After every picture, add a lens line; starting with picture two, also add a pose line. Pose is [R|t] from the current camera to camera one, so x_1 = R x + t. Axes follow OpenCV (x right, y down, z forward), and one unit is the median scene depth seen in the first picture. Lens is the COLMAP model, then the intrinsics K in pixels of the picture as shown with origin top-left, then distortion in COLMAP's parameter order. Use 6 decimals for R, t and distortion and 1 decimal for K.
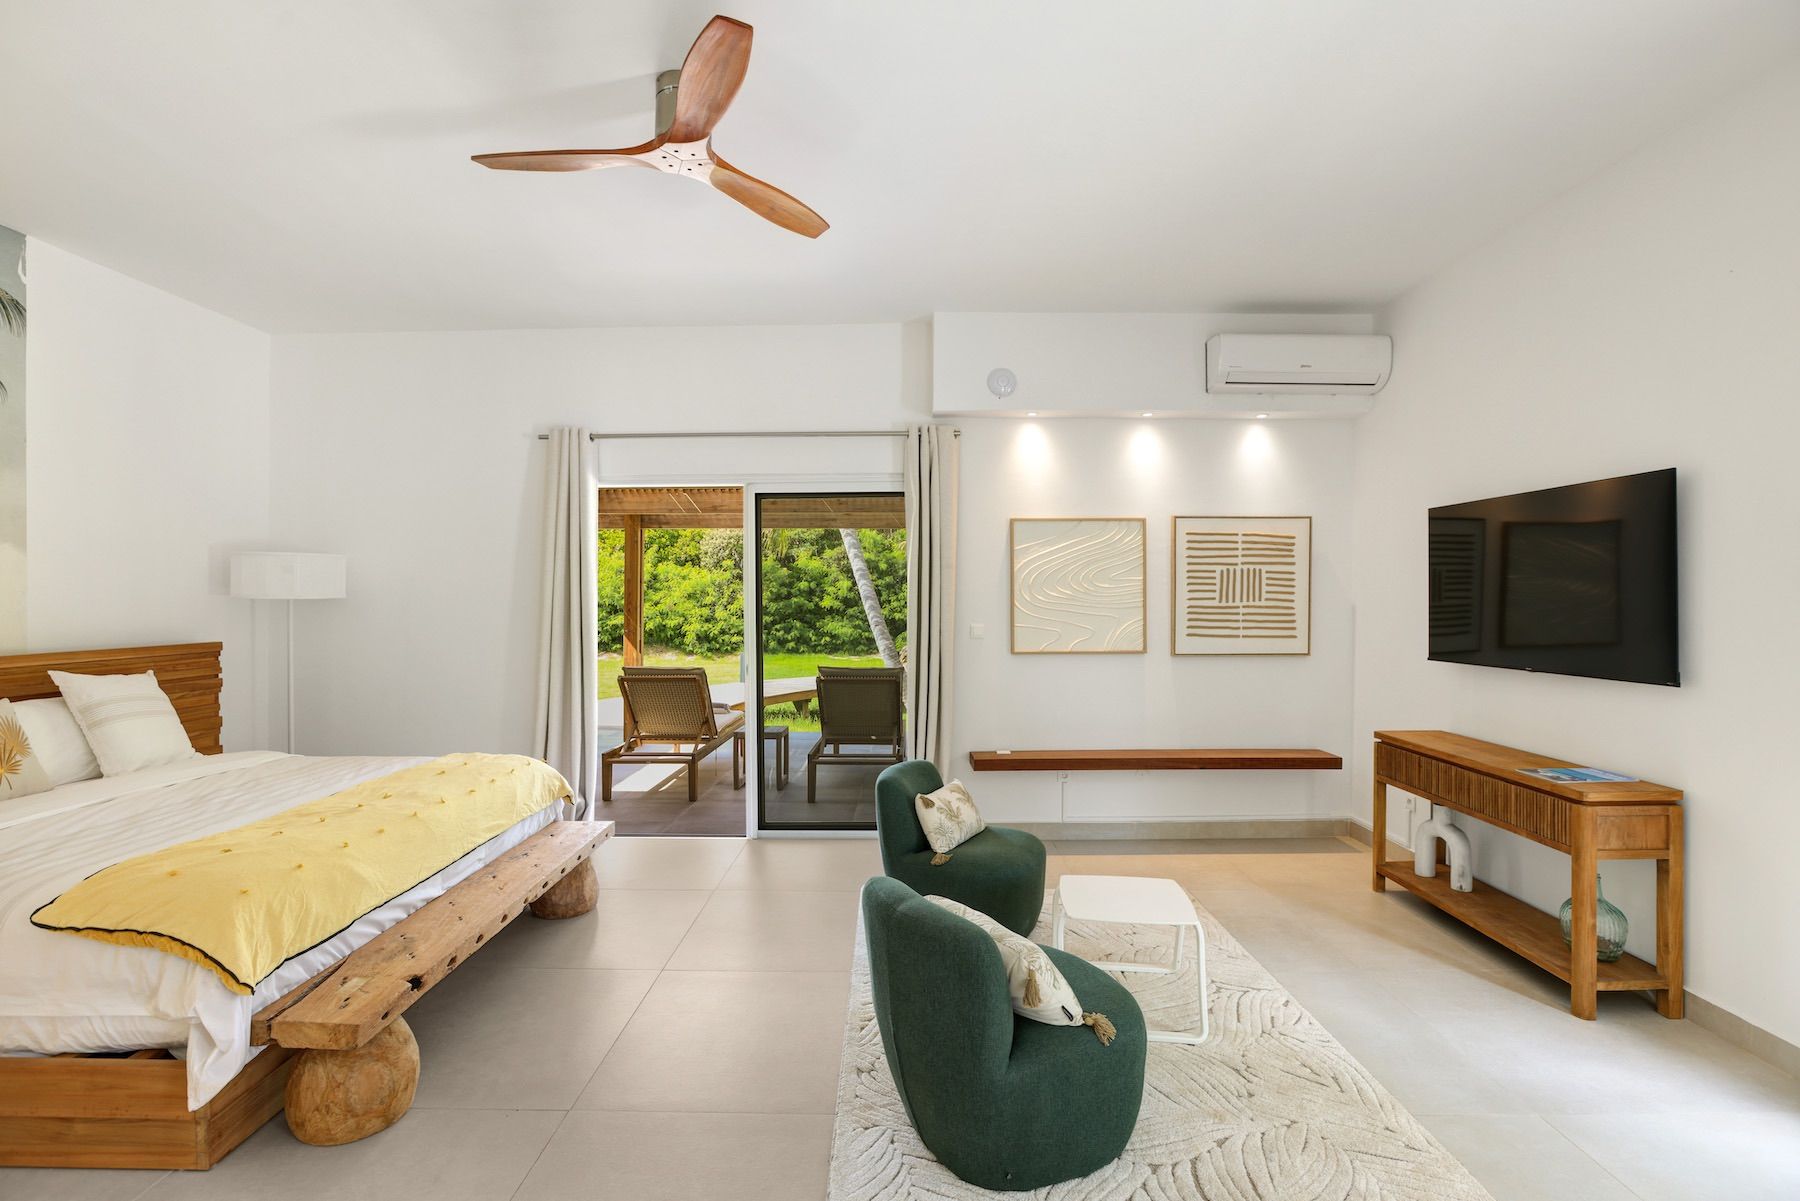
lens RADIAL K [[829.5, 0, 853.6], [0, 829.5, 601.0], [0, 0, 1]] dist [-0.003314, -0.000846]
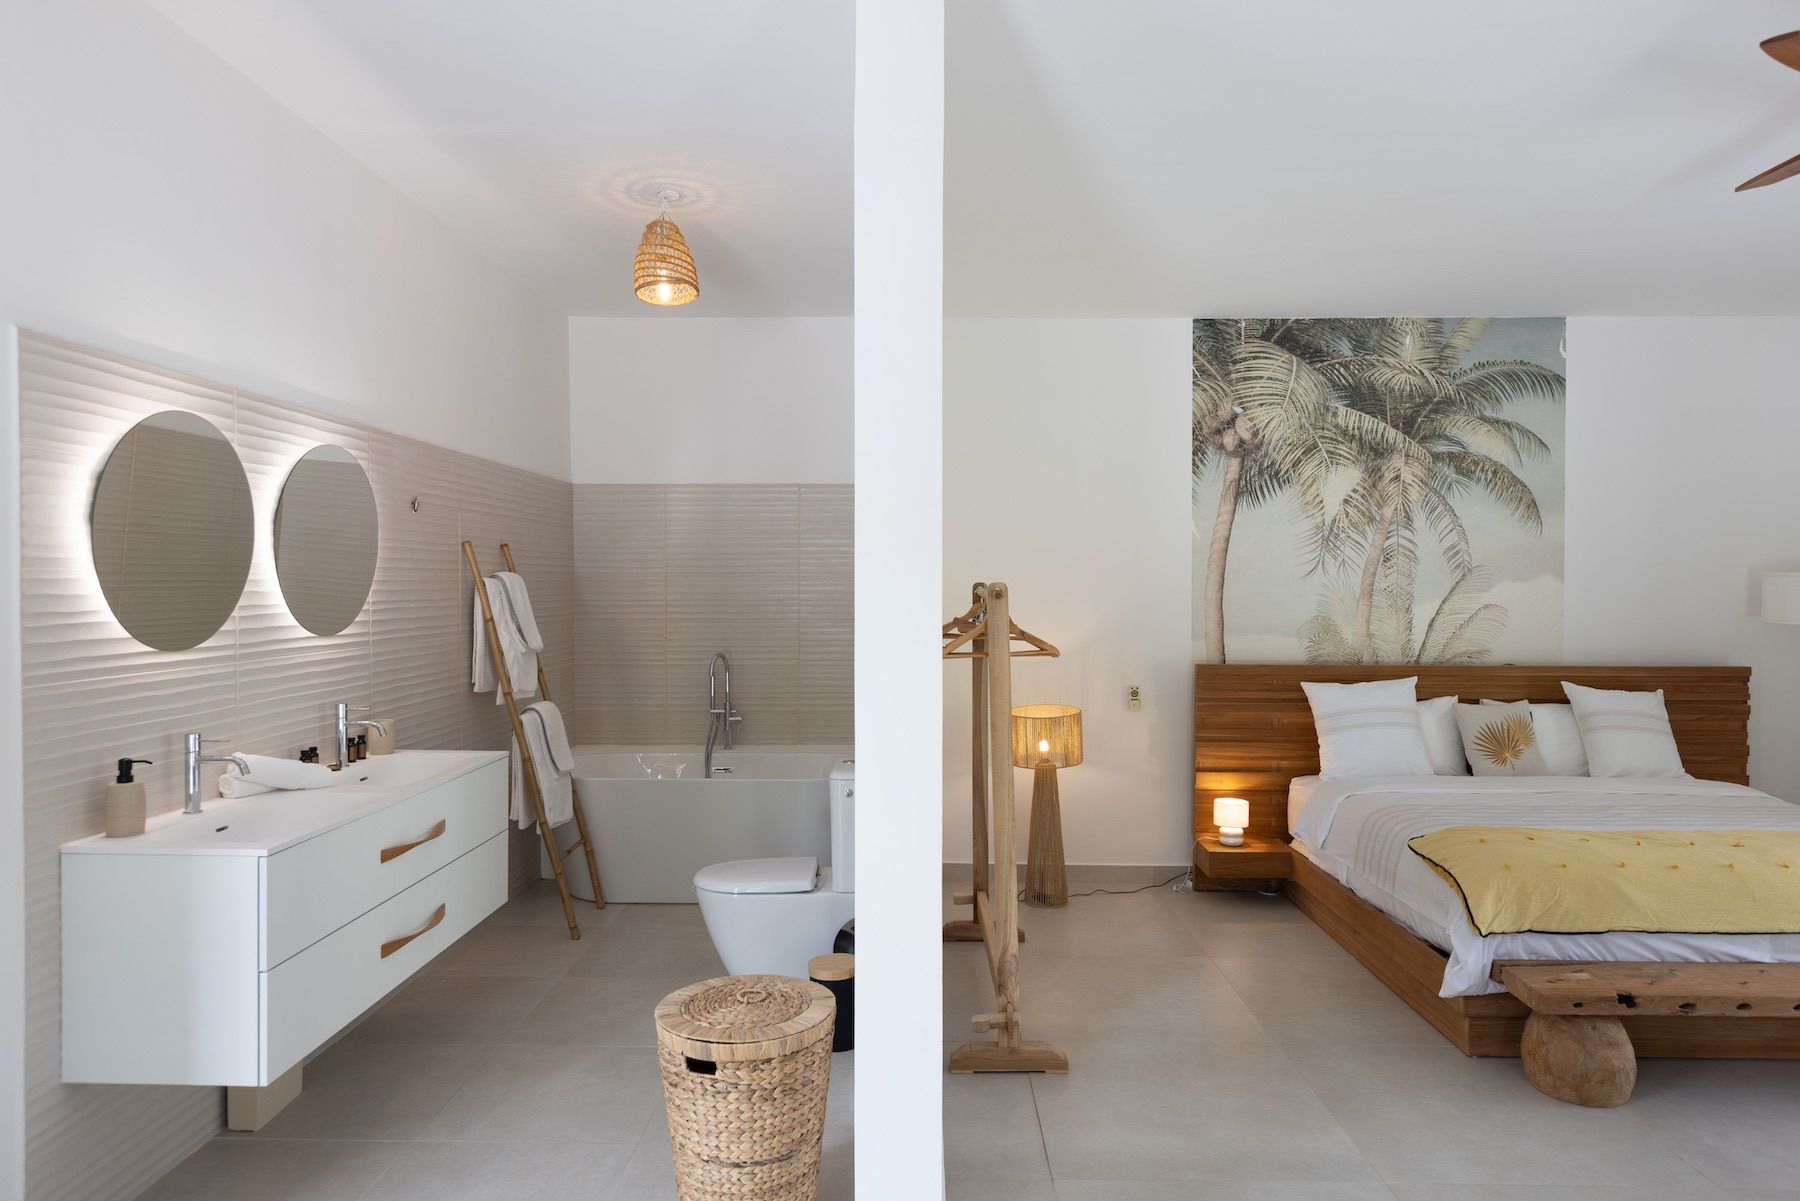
lens RADIAL K [[923.9, 0, 900.0], [0, 923.9, 600.5], [0, 0, 1]] dist [0.000112, -0.028689]
pose [[0.015050, 0.007442, -0.999859, 0.480289], [-0.010680, 0.999916, 0.007282, -0.045179], [0.999830, 0.010569, 0.015128, 0.018182]]
